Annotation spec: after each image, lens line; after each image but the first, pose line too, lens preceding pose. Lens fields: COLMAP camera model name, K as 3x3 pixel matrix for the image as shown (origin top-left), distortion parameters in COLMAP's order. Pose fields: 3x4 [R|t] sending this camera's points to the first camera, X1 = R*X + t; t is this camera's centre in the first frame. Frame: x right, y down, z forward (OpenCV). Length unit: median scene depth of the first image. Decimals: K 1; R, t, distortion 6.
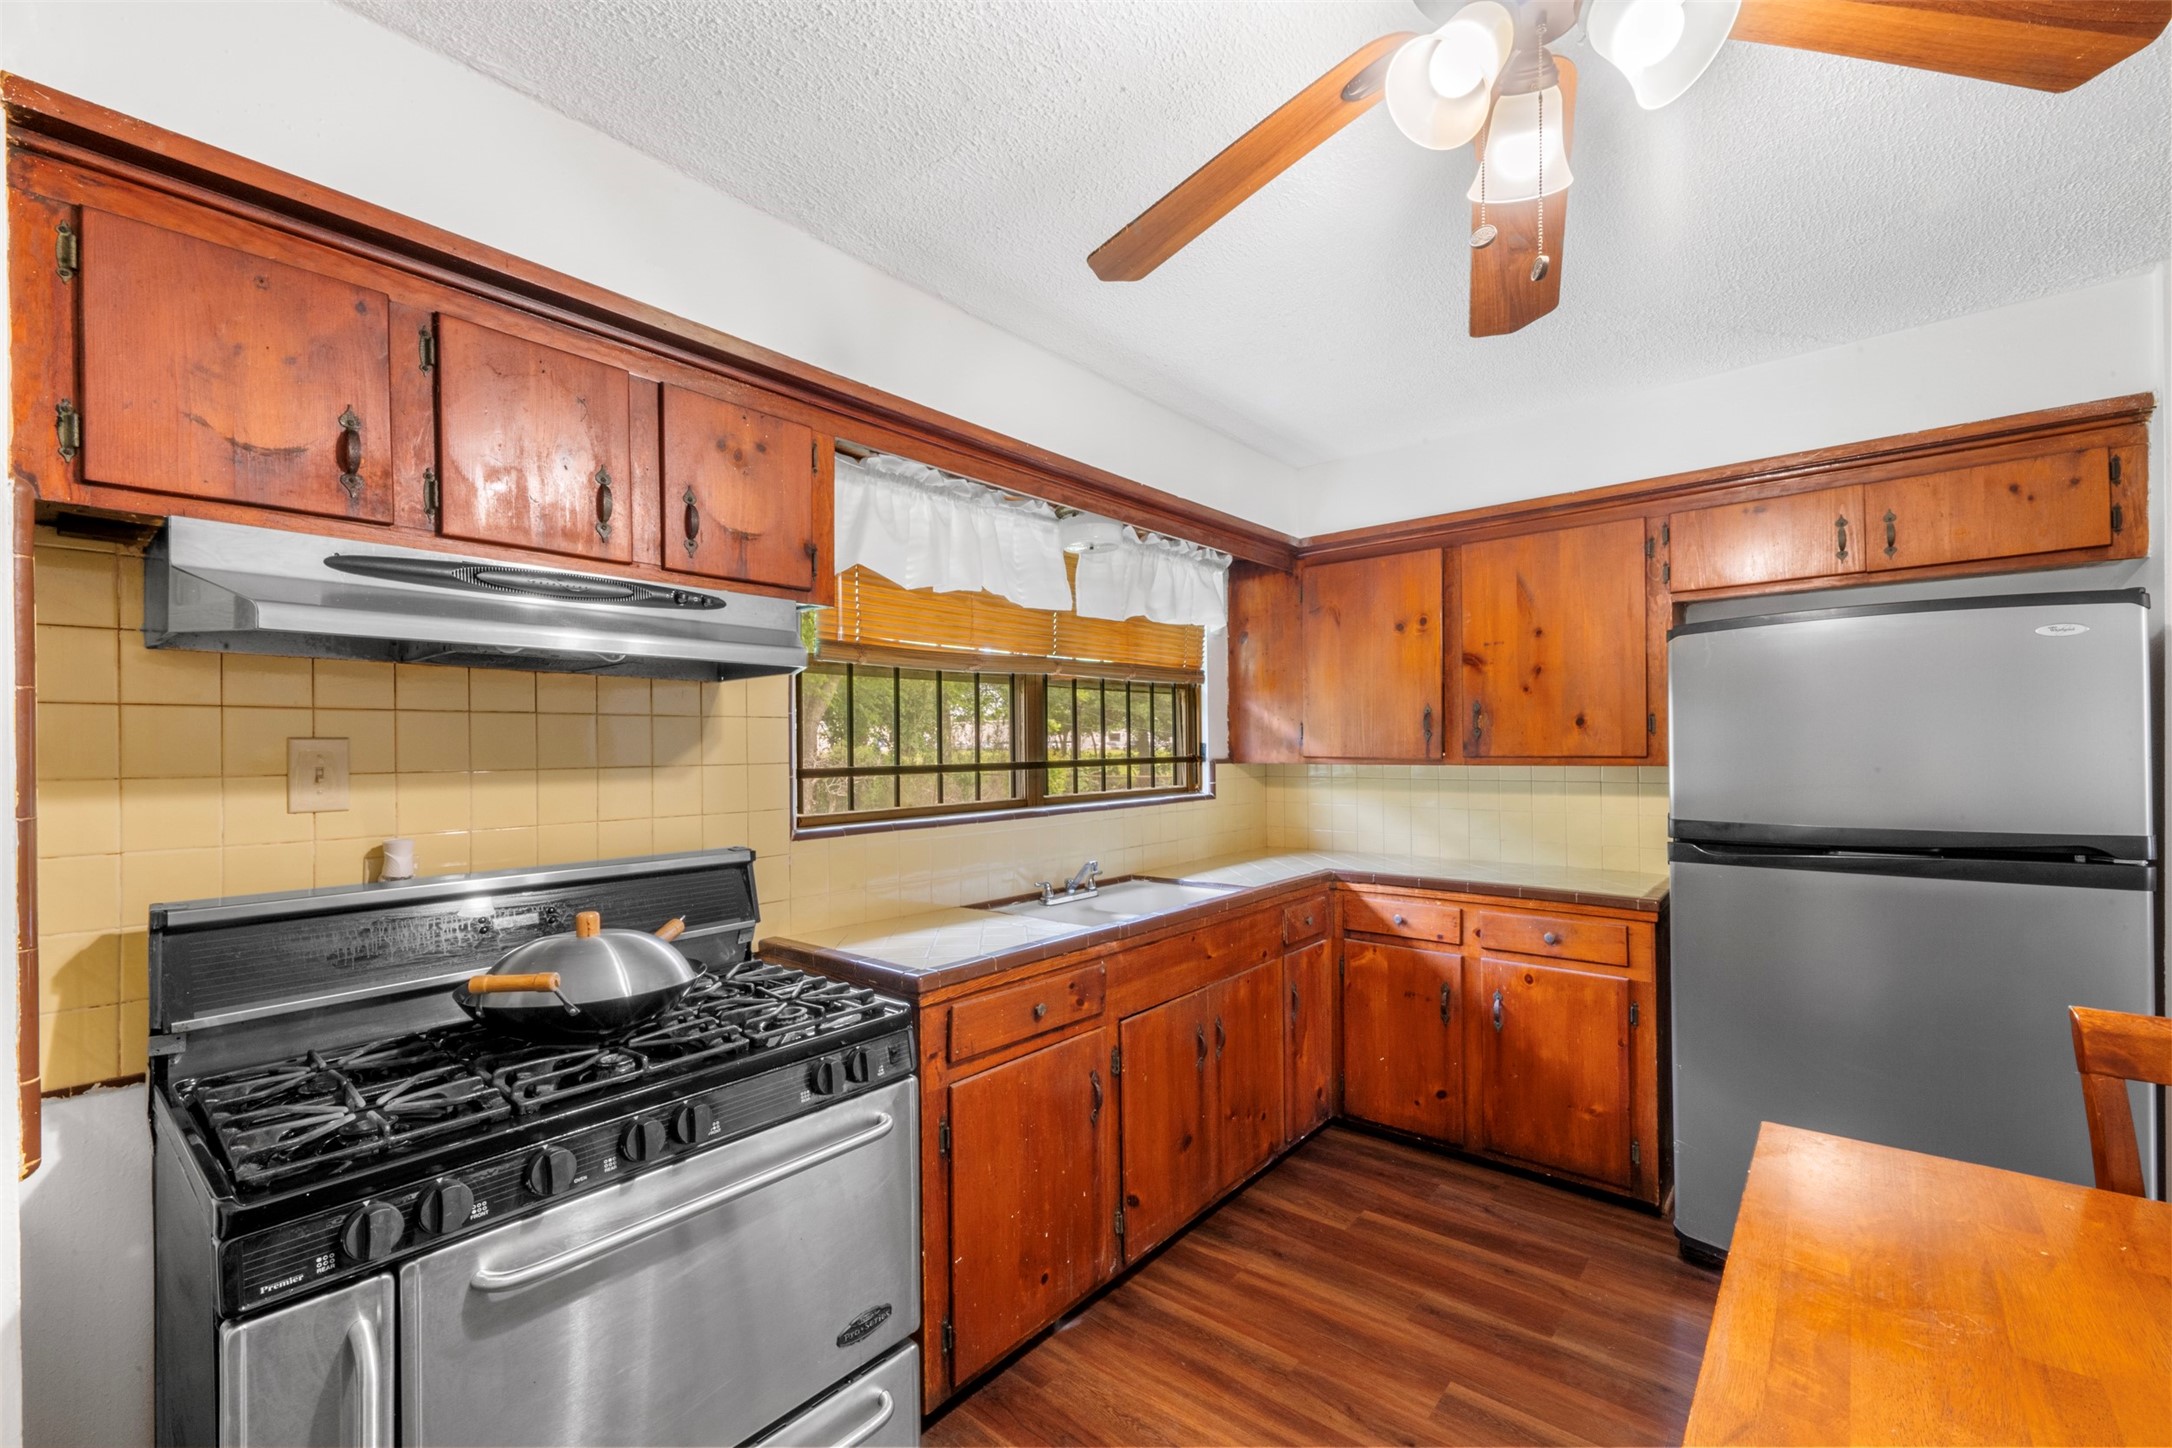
lens RADIAL K [[903.8, 0, 1074.8], [0, 903.8, 742.1], [0, 0, 1]] dist [0.014111, -0.002250]
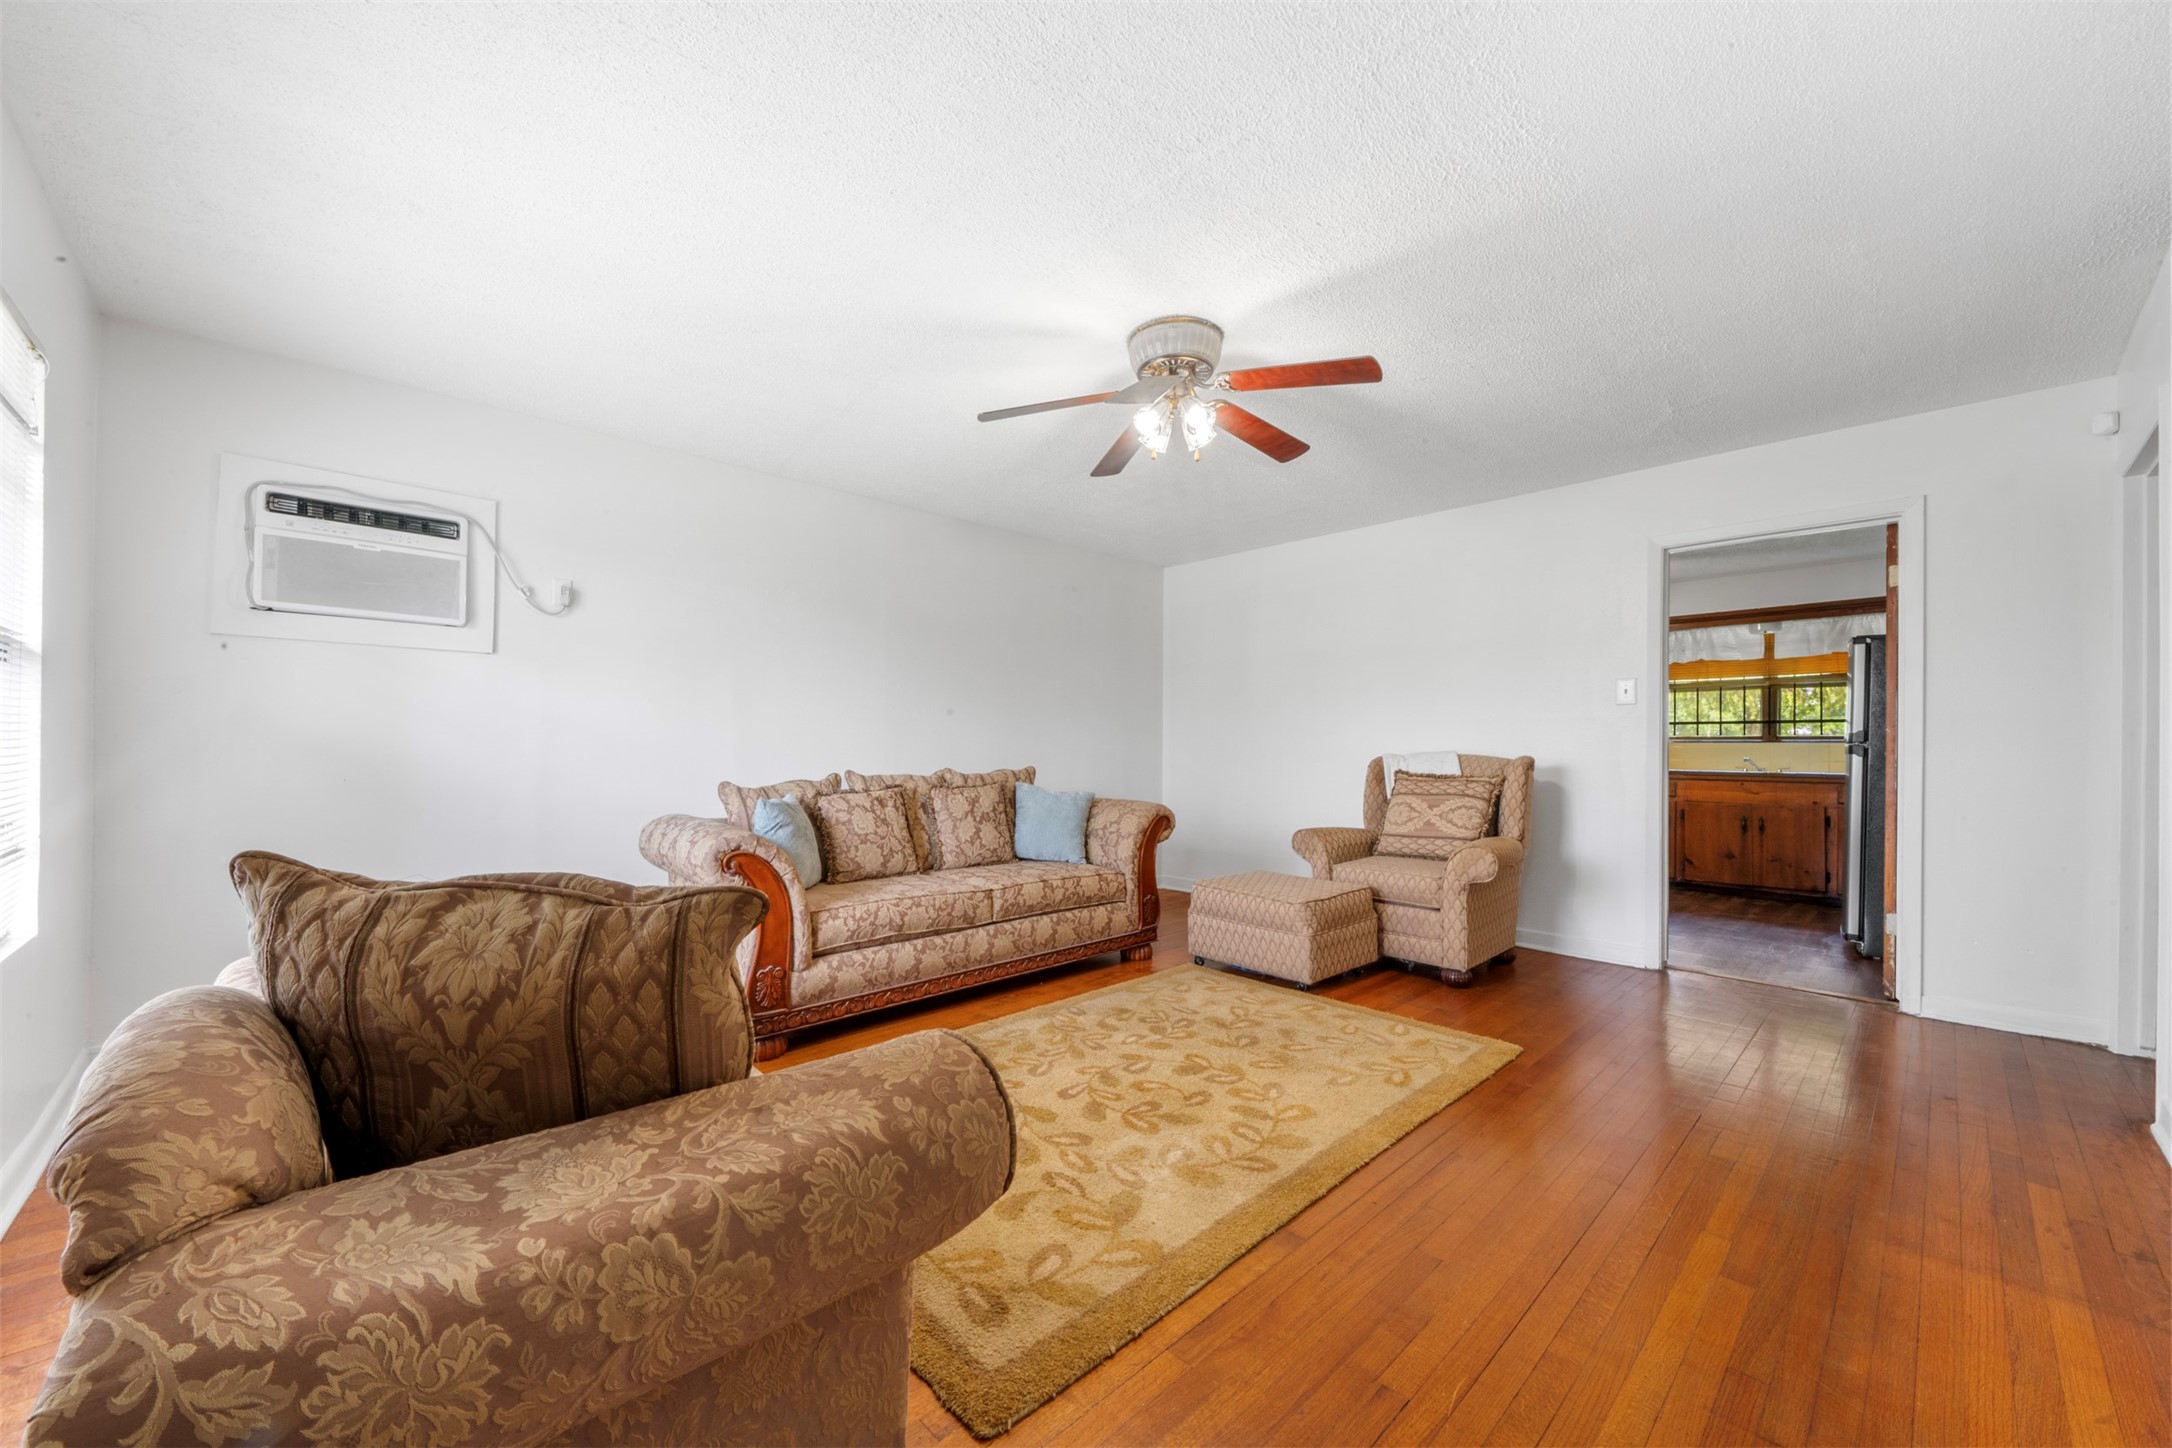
lens RADIAL K [[810.2, 0, 1078.9], [0, 810.2, 734.9], [0, 0, 1]] dist [-0.000738, -0.000123]
pose [[-0.107232, -0.009492, -0.994189, 2.599364], [-0.008947, 0.999923, -0.008581, 0.105410], [0.994194, 0.007975, -0.107309, -0.658204]]
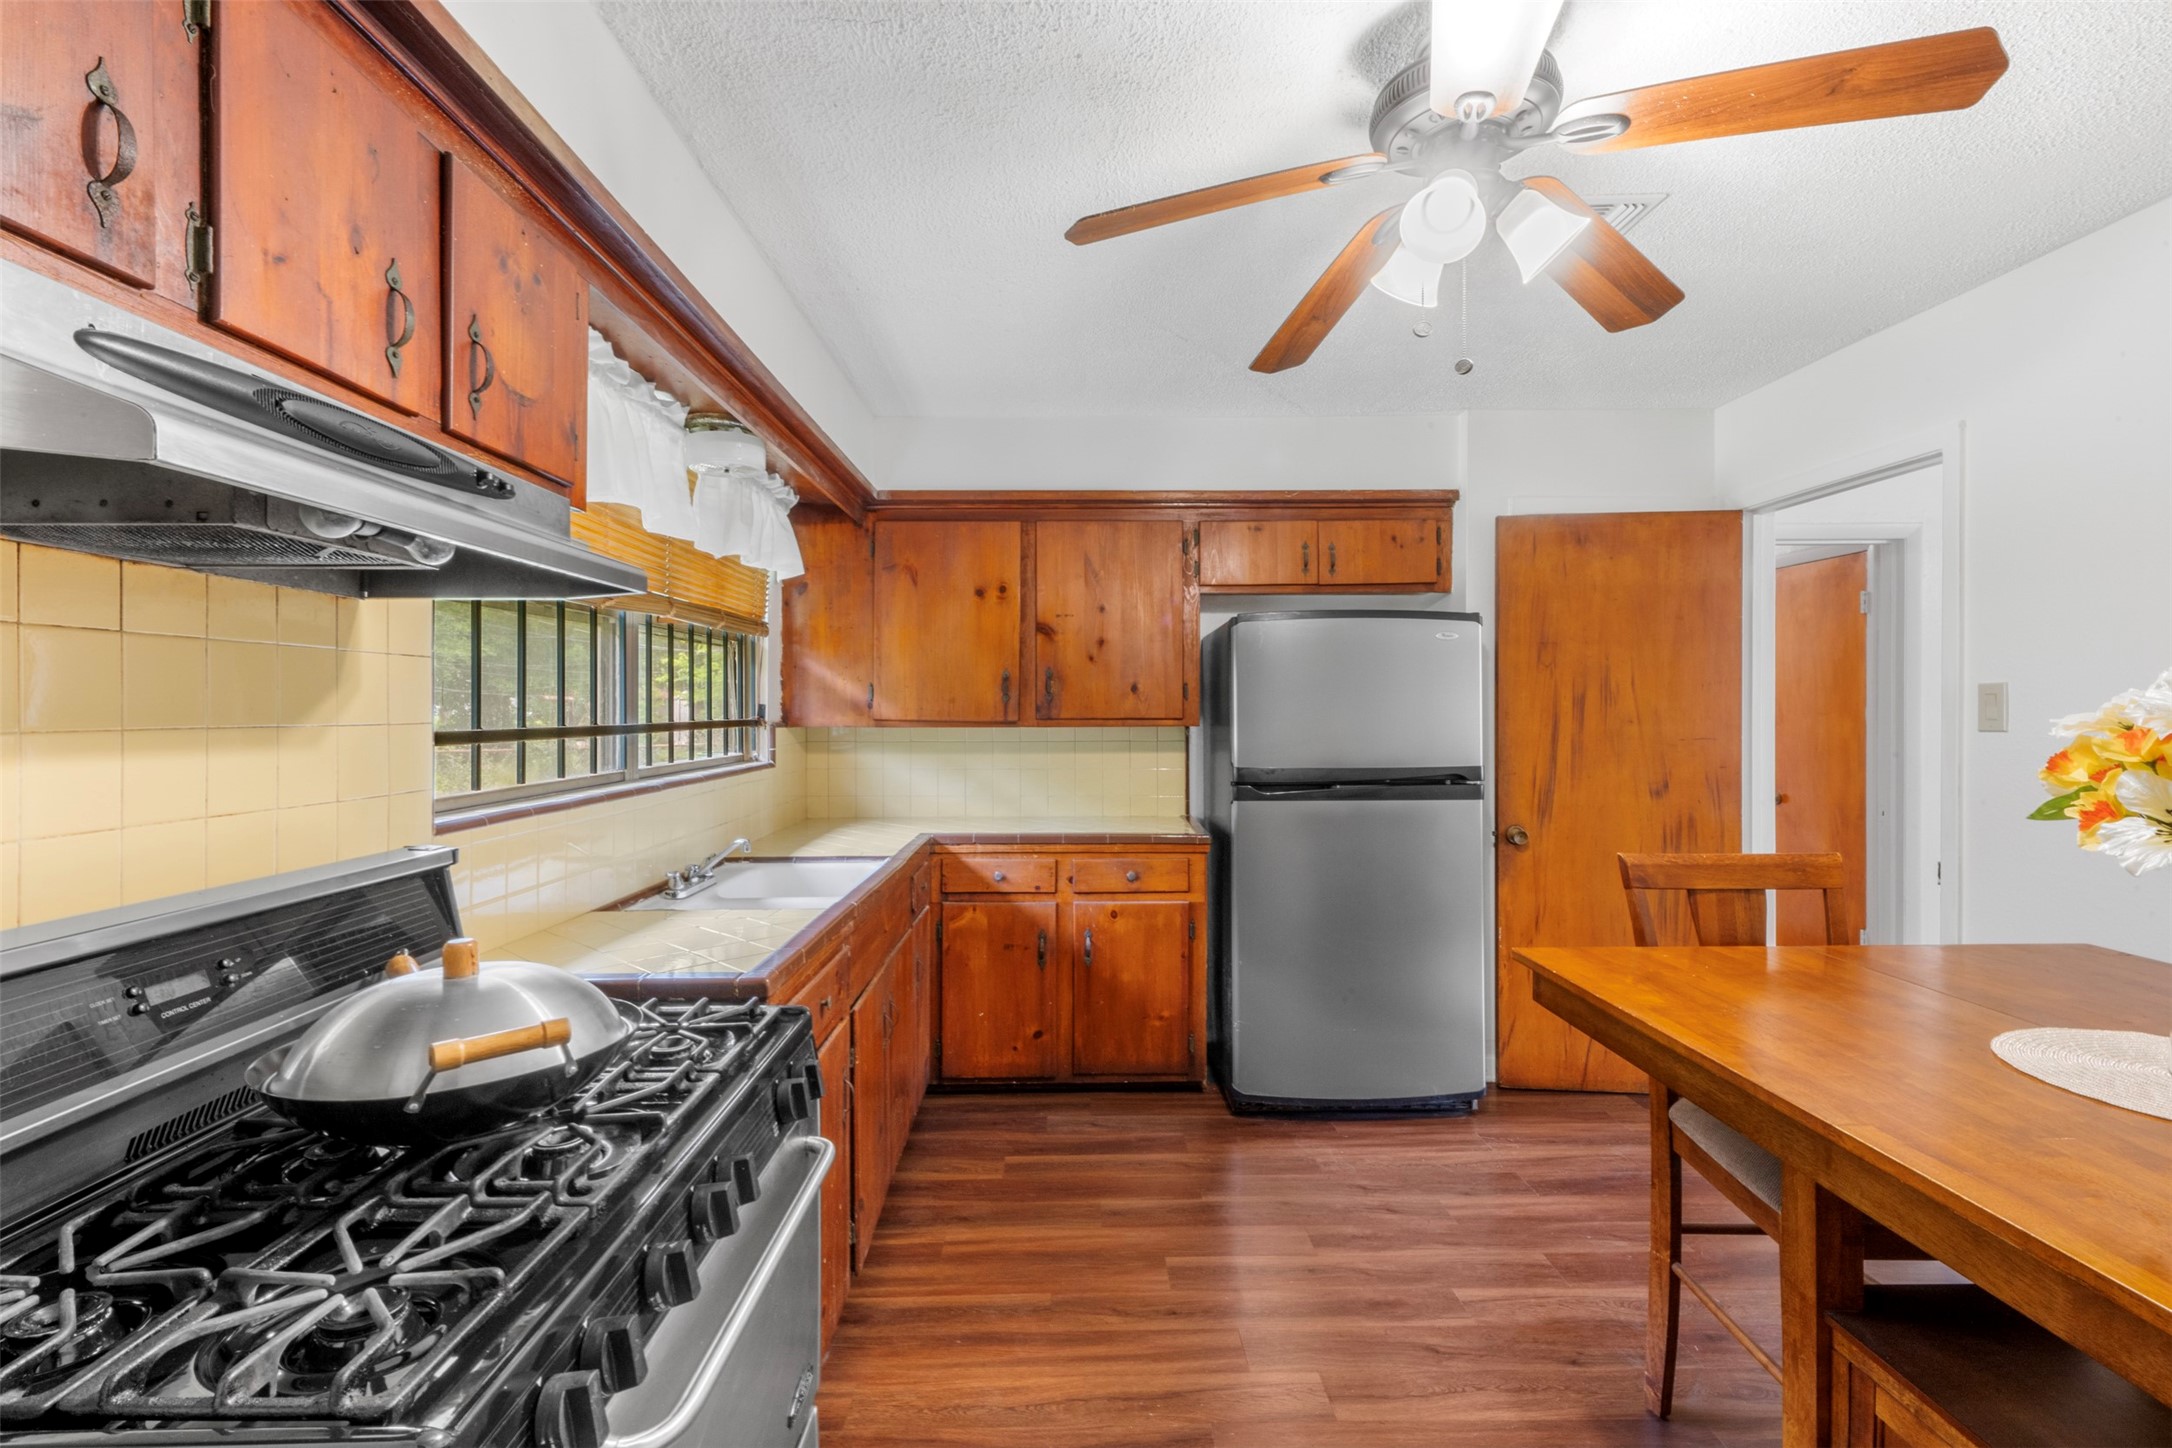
lens RADIAL K [[1011.9, 0, 1078.4], [0, 1011.9, 708.1], [0, 0, 1]] dist [0.010625, -0.000366]
pose [[0.753940, 0.008749, 0.656885, -0.383221], [-0.008016, 0.999959, -0.004118, 0.009184], [-0.656894, -0.002160, 0.753980, 0.078215]]
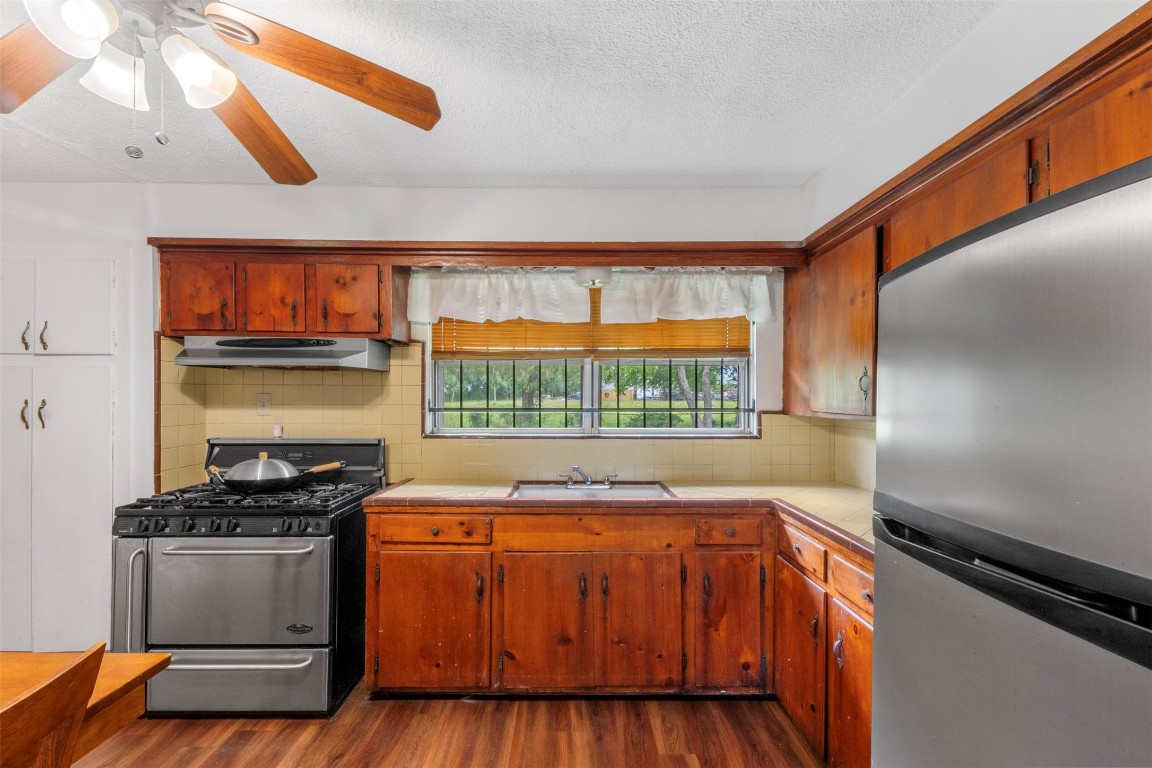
lens RADIAL K [[479.4, 0, 564.9], [0, 479.4, 396.8], [0, 0, 1]] dist [0.014111, -0.002250]
pose [[0.651710, 0.011542, -0.758381, 0.730607], [-0.007774, 0.999933, 0.008537, -0.009354], [0.758429, 0.000332, 0.651756, 0.401106]]
